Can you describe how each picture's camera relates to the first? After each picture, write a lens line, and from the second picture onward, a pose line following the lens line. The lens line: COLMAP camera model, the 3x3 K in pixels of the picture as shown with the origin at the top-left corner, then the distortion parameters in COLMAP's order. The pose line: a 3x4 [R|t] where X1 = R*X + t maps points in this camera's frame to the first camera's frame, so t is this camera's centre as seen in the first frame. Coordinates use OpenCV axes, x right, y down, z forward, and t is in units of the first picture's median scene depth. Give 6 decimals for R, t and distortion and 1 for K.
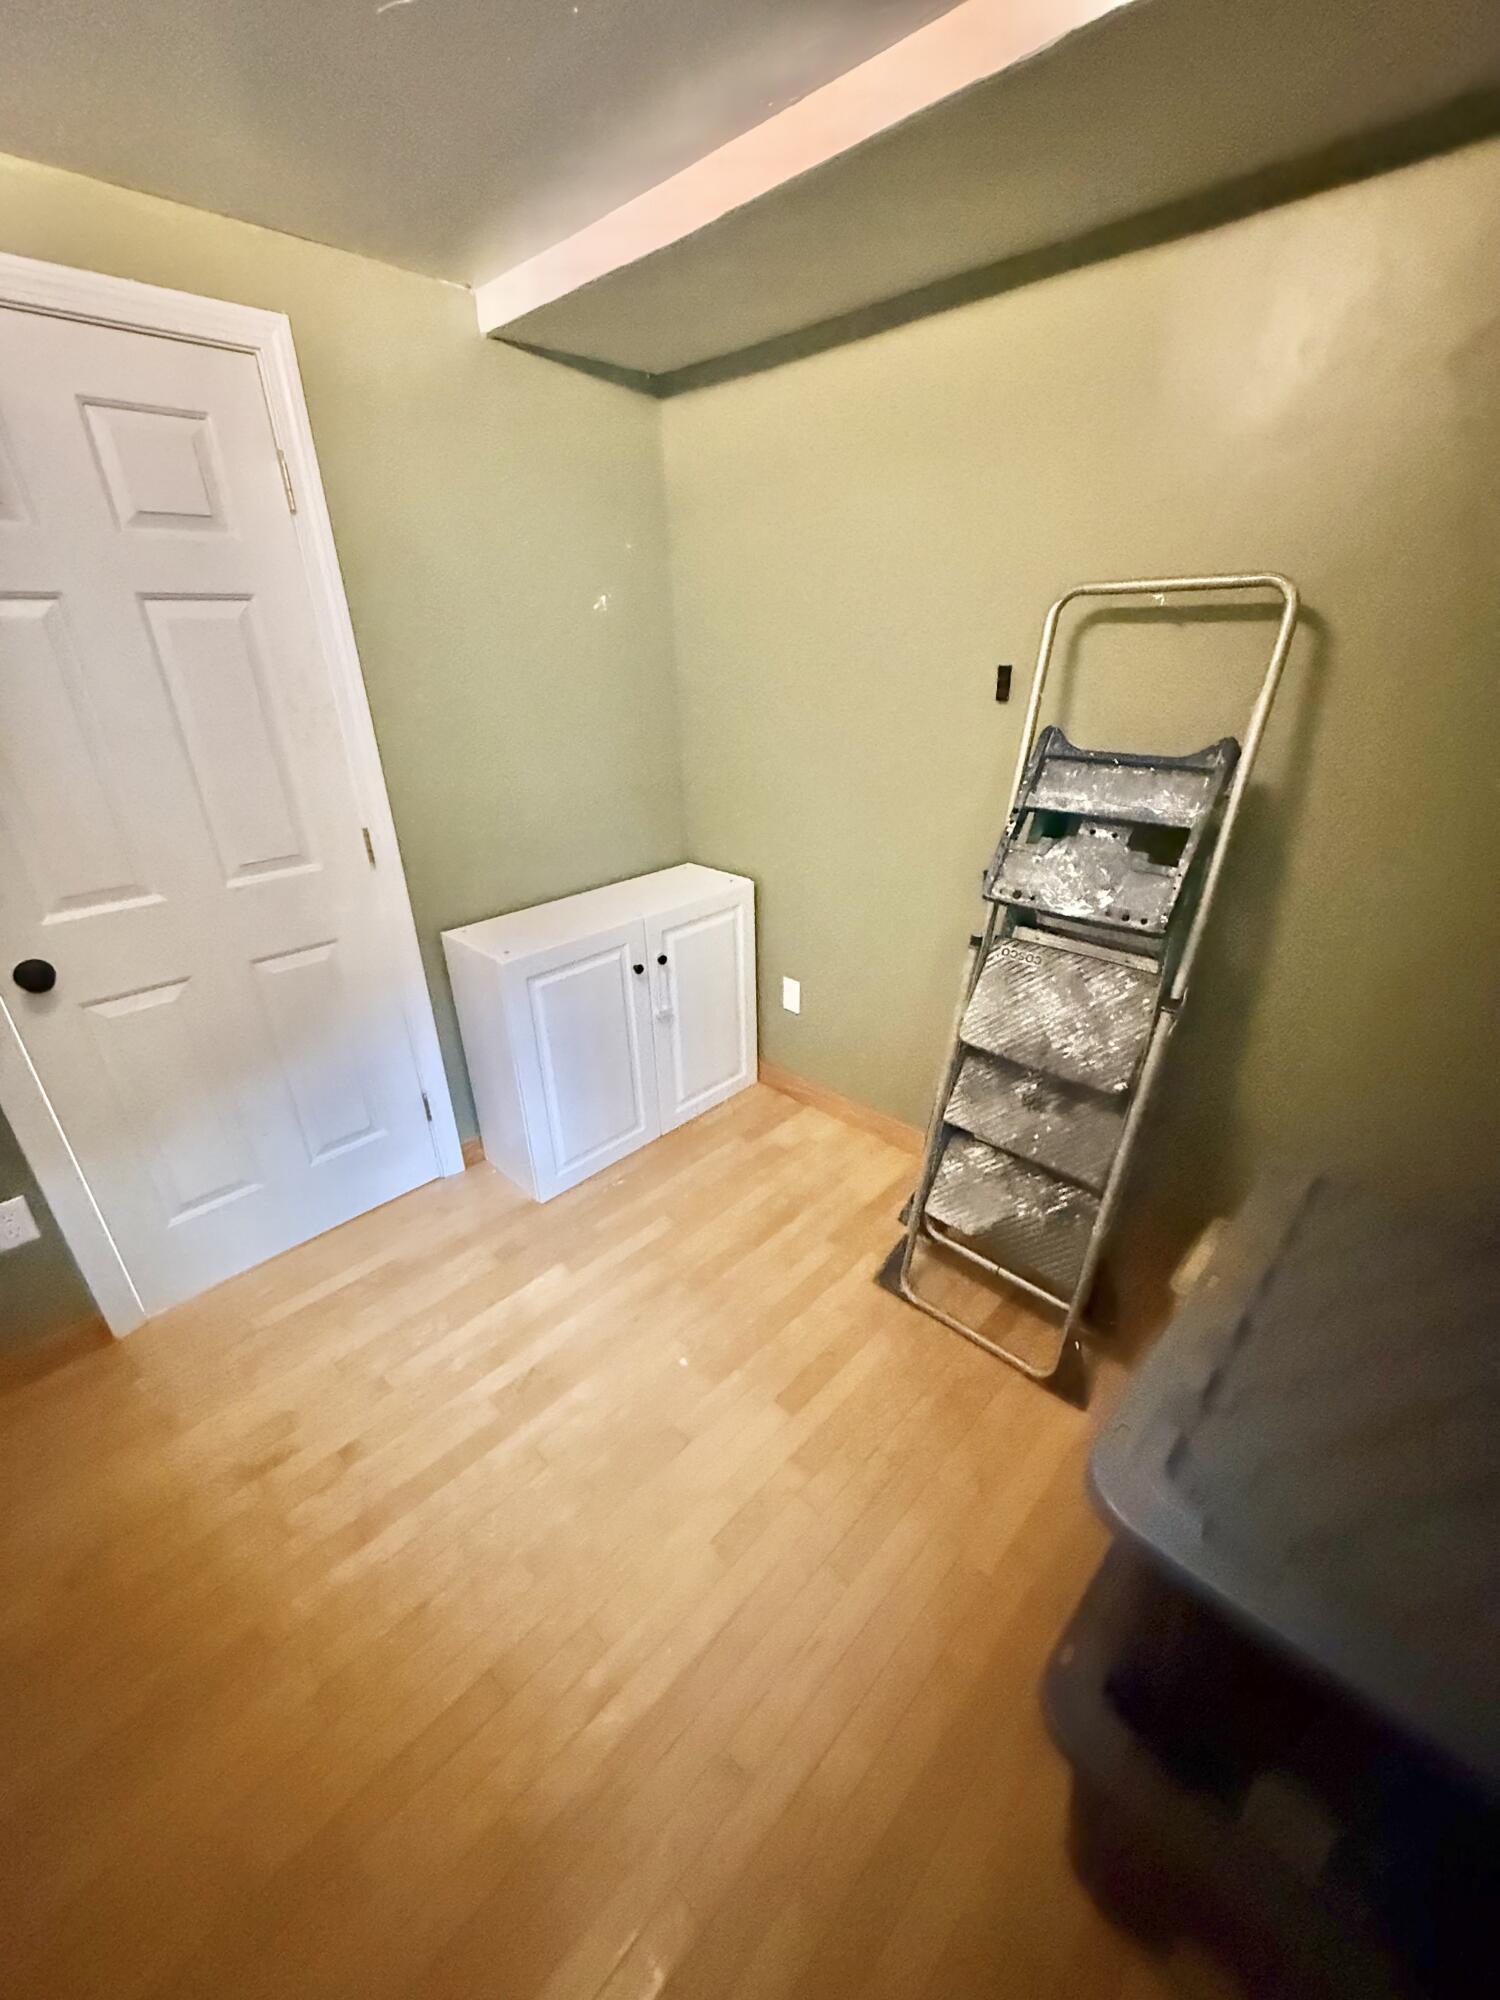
lens RADIAL K [[800.7, 0, 743.5], [0, 800.7, 1001.0], [0, 0, 1]] dist [-0.003684, -0.000461]
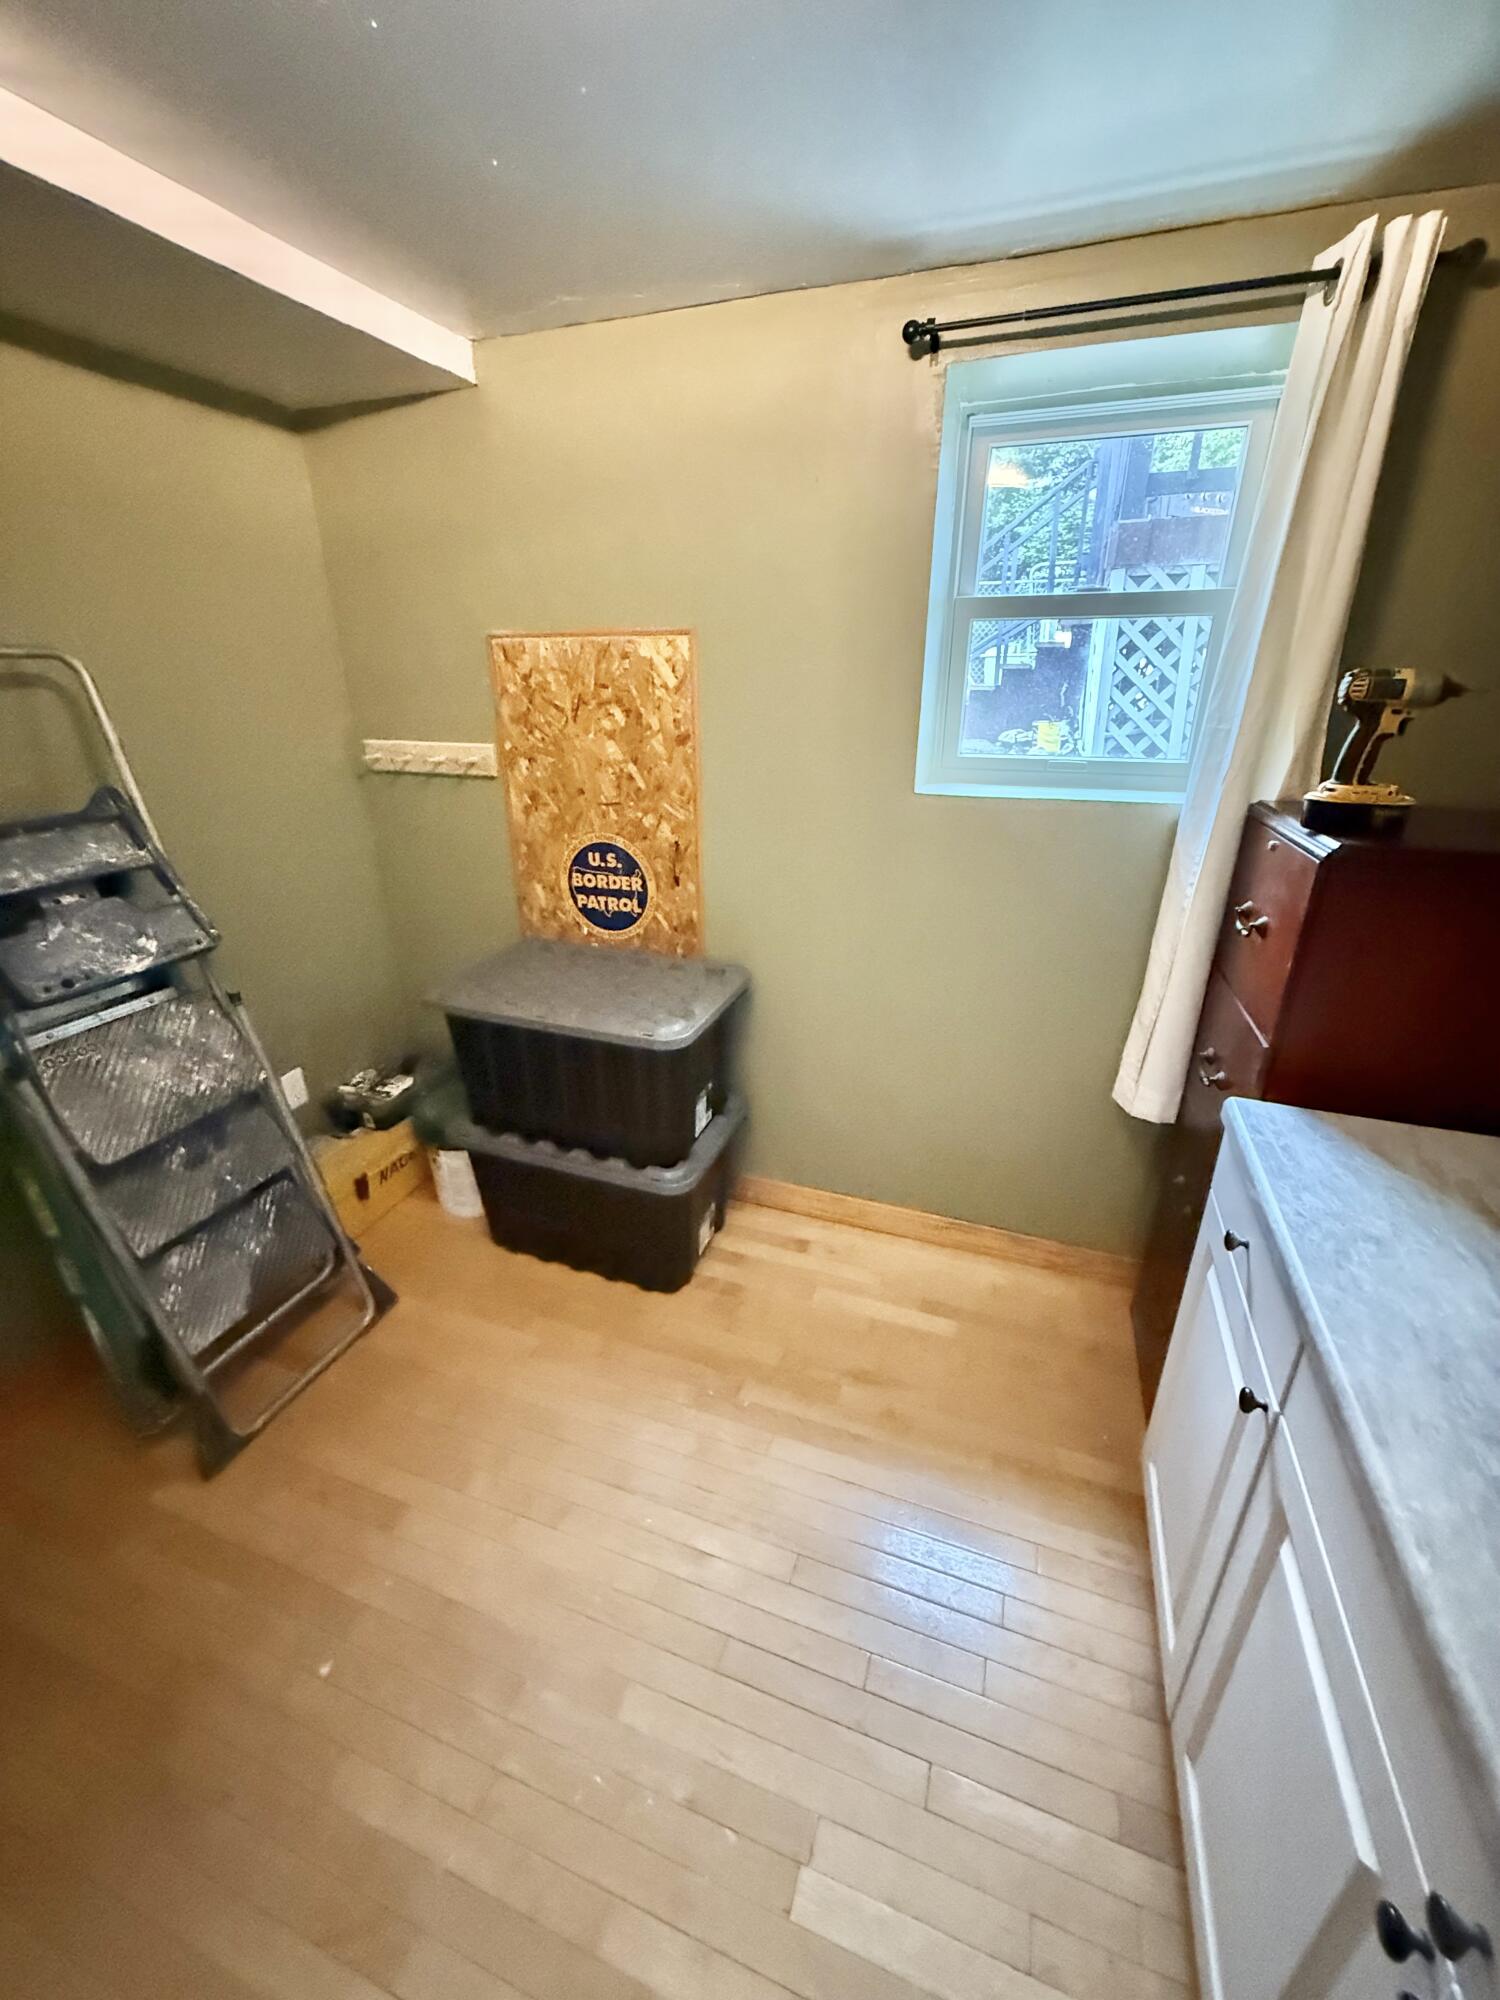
lens RADIAL K [[800.7, 0, 743.5], [0, 800.7, 1004.5], [0, 0, 1]] dist [-0.003684, -0.000461]
pose [[-0.405264, -0.327547, 0.853507, -0.729797], [0.399025, 0.776609, 0.487502, -0.247698], [-0.822521, 0.538137, -0.184032, 0.556151]]
